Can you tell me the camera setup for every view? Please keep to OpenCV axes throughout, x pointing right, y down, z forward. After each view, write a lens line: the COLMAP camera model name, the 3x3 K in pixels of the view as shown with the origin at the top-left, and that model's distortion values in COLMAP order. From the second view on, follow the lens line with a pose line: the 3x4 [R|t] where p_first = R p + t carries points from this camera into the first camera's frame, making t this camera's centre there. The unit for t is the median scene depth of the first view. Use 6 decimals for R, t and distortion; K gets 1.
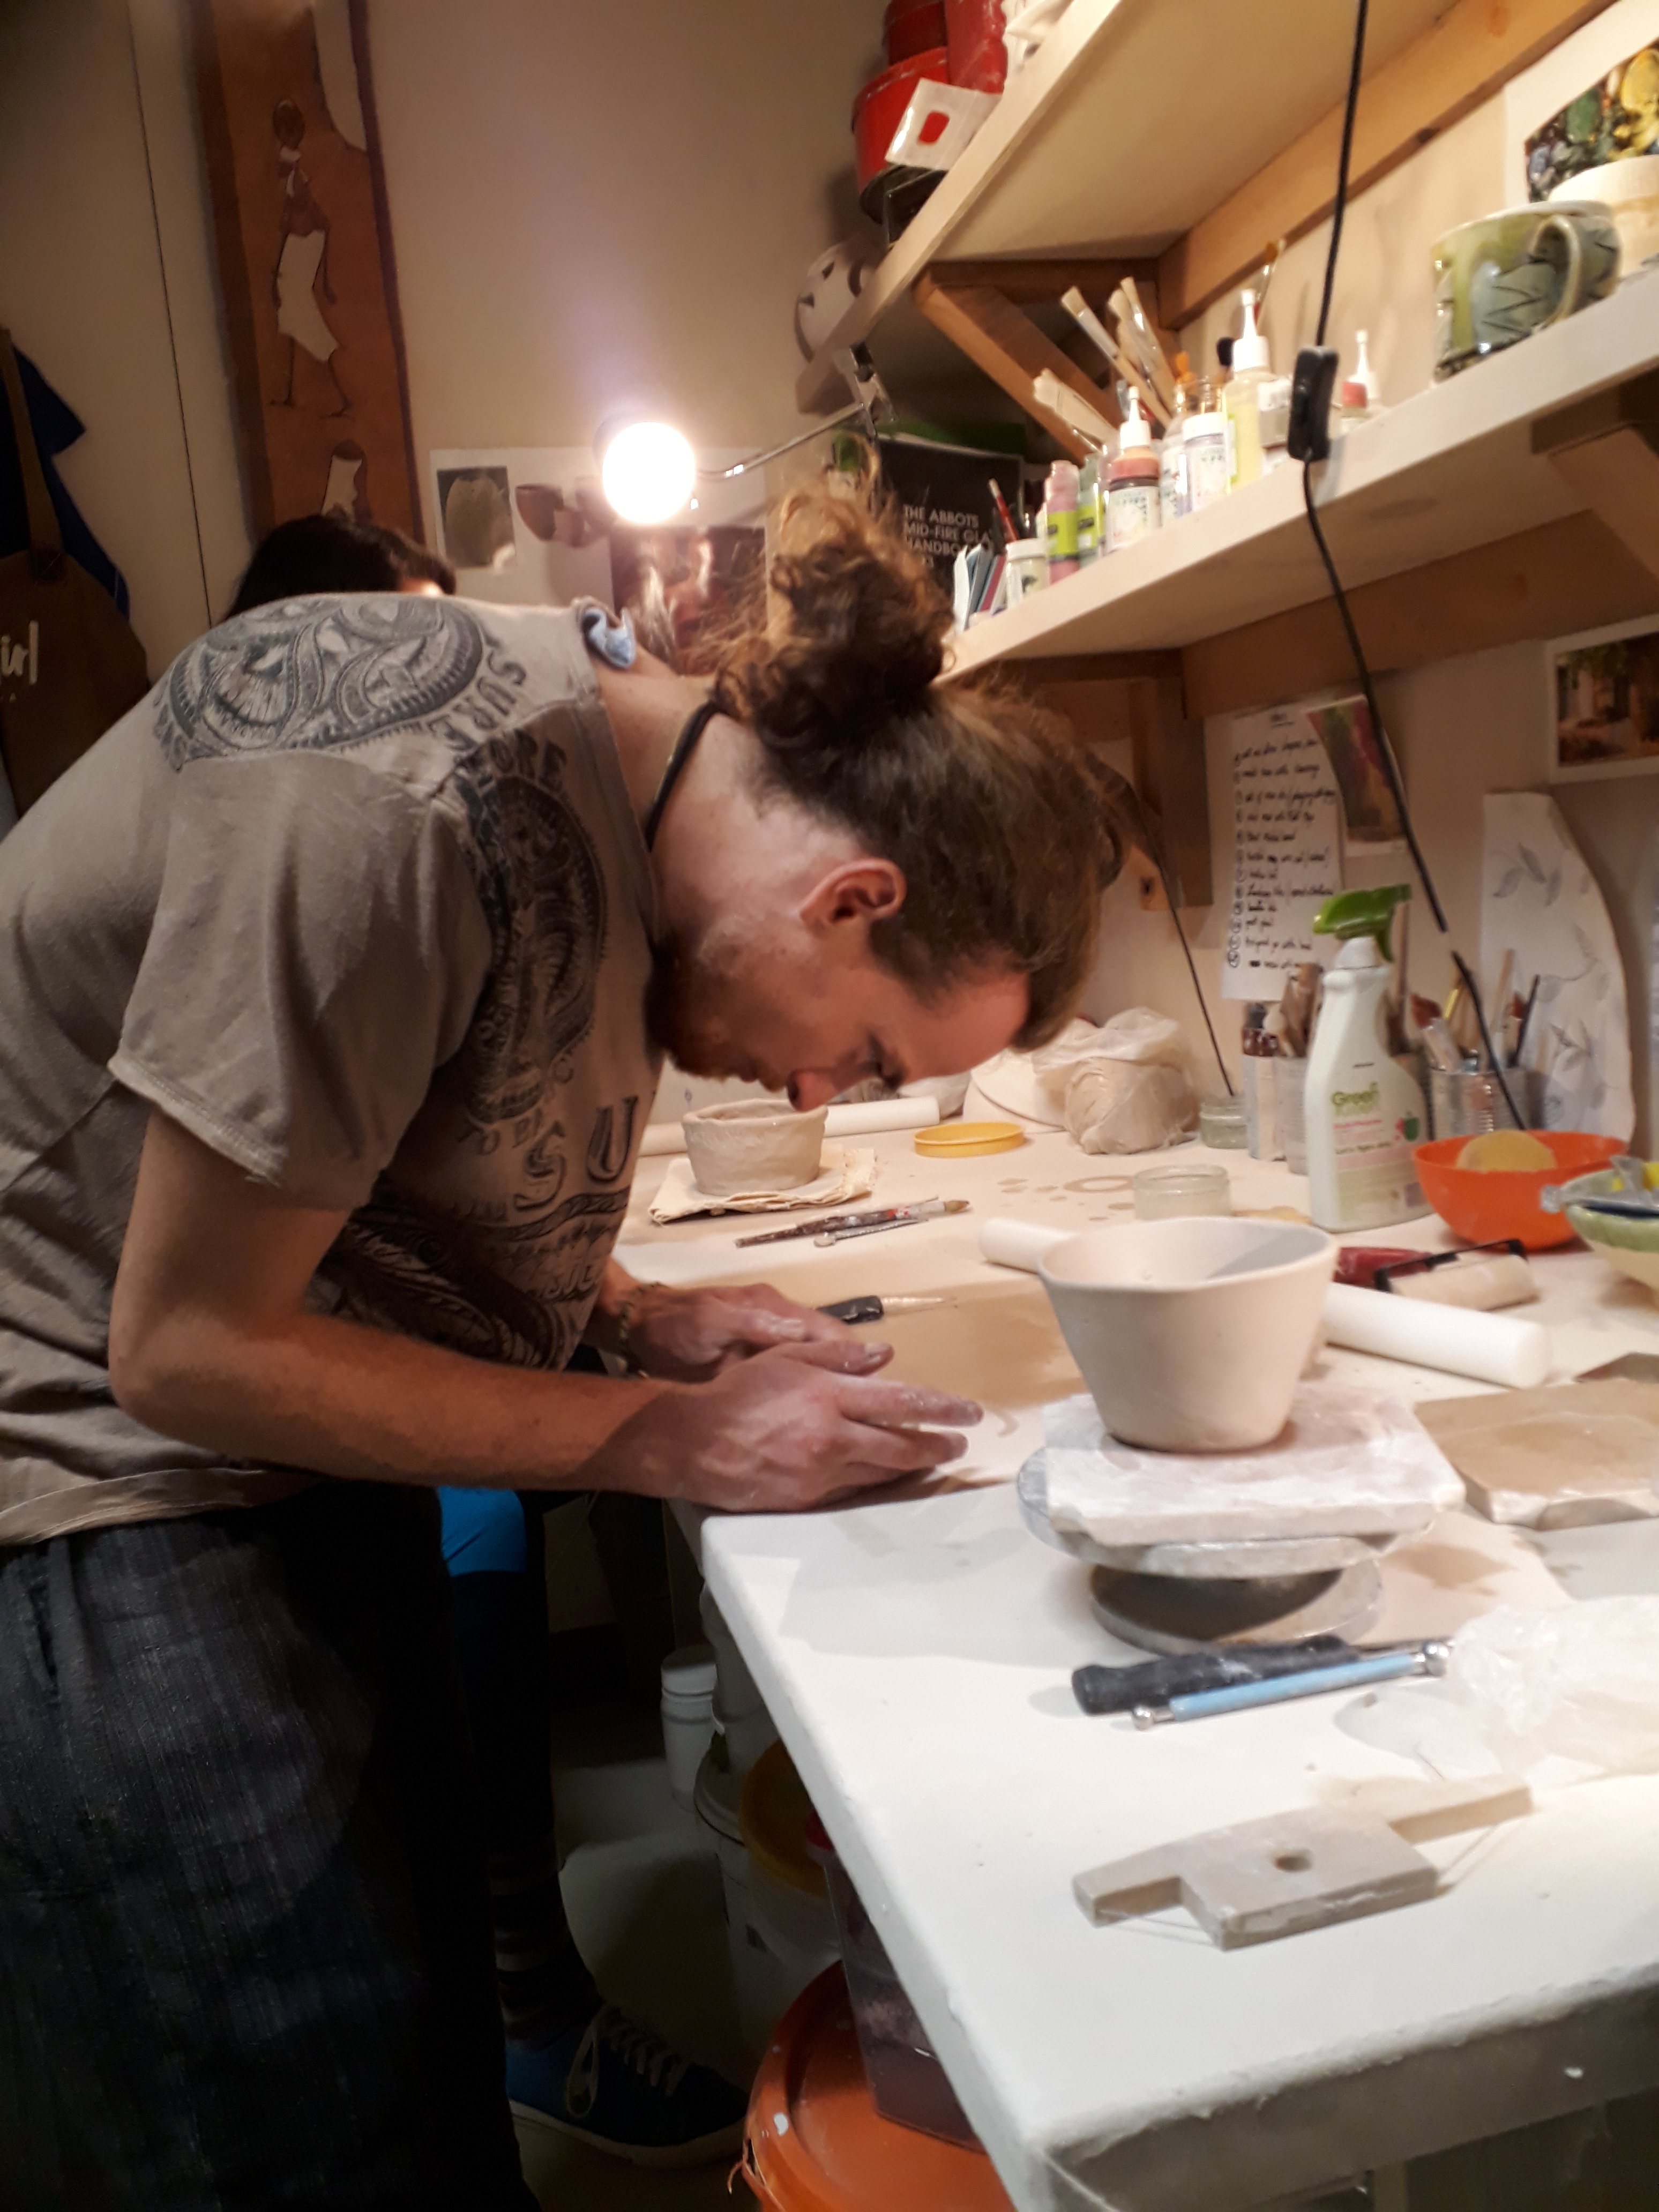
lens RADIAL K [[1751.7, 0, 829.5], [0, 1751.7, 1106.0], [0, 0, 1]] dist [0.002038, -0.019400]
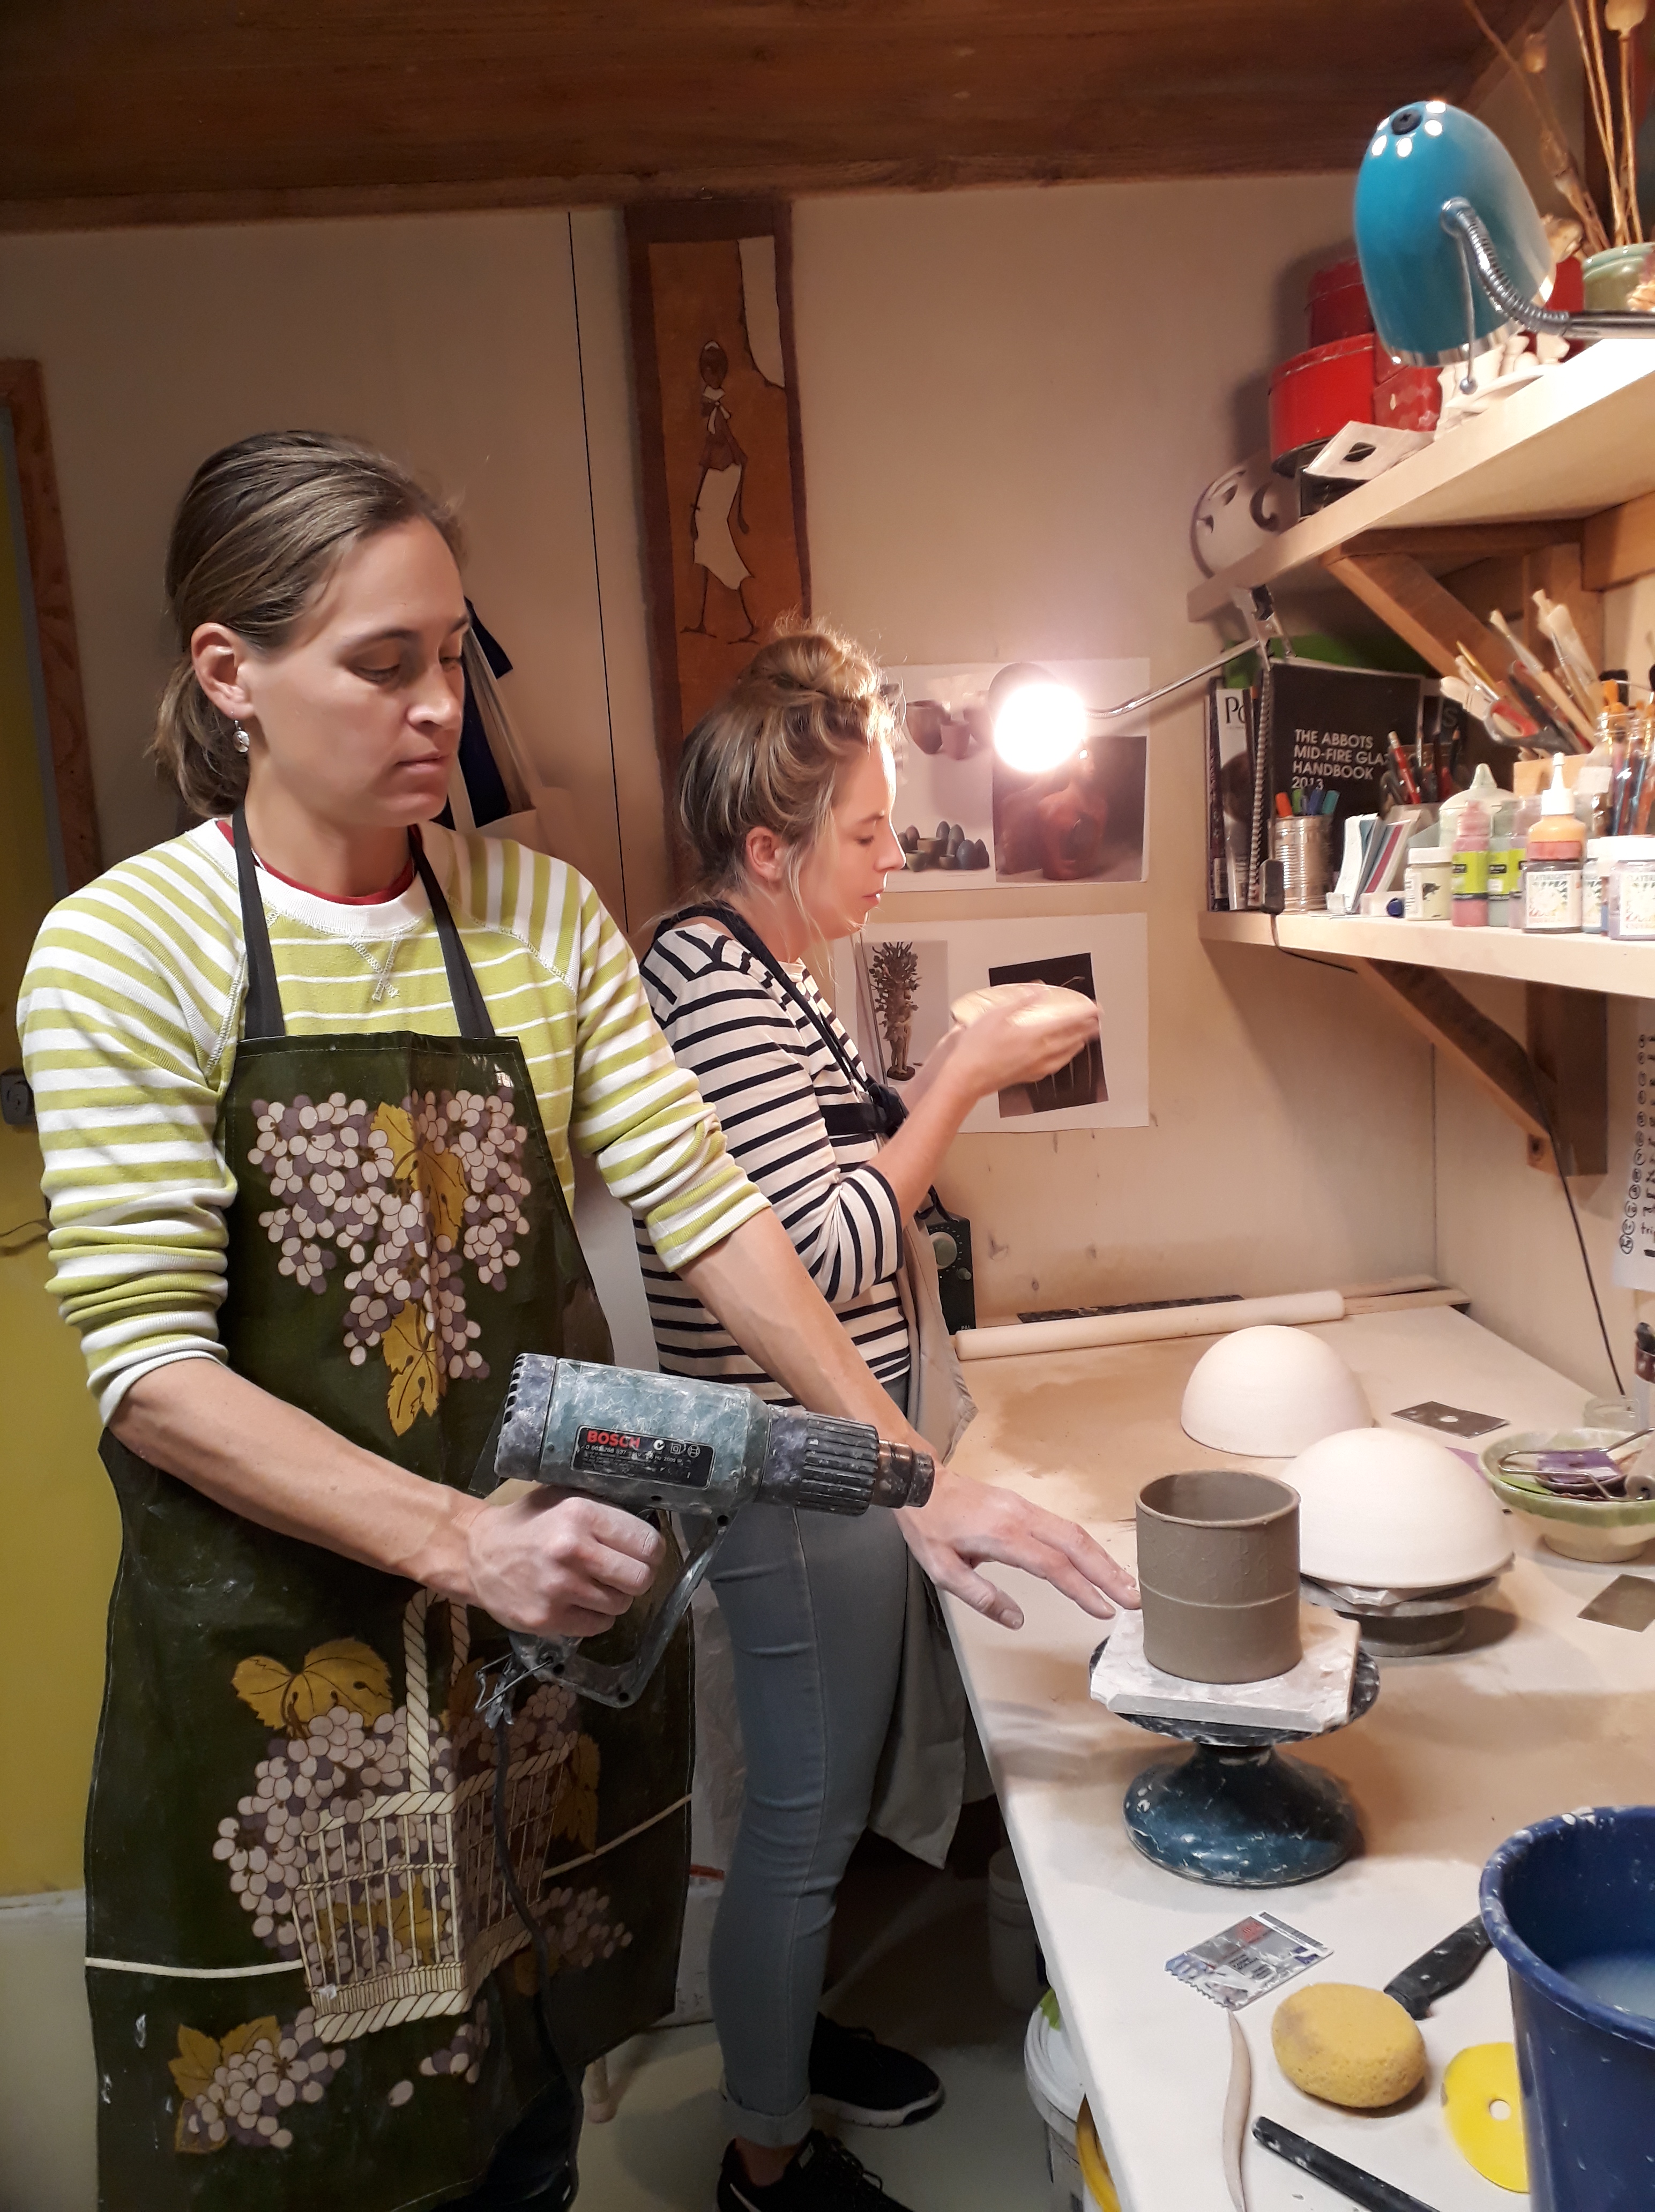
lens RADIAL K [[1751.8, 0, 827.5], [0, 1751.8, 1106.0], [0, 0, 1]] dist [0.002038, -0.019400]
pose [[0.980952, 0.054025, -0.186586, -0.021596], [-0.053472, 0.998537, 0.008001, -0.128646], [0.186745, 0.002128, 0.982406, -0.022387]]
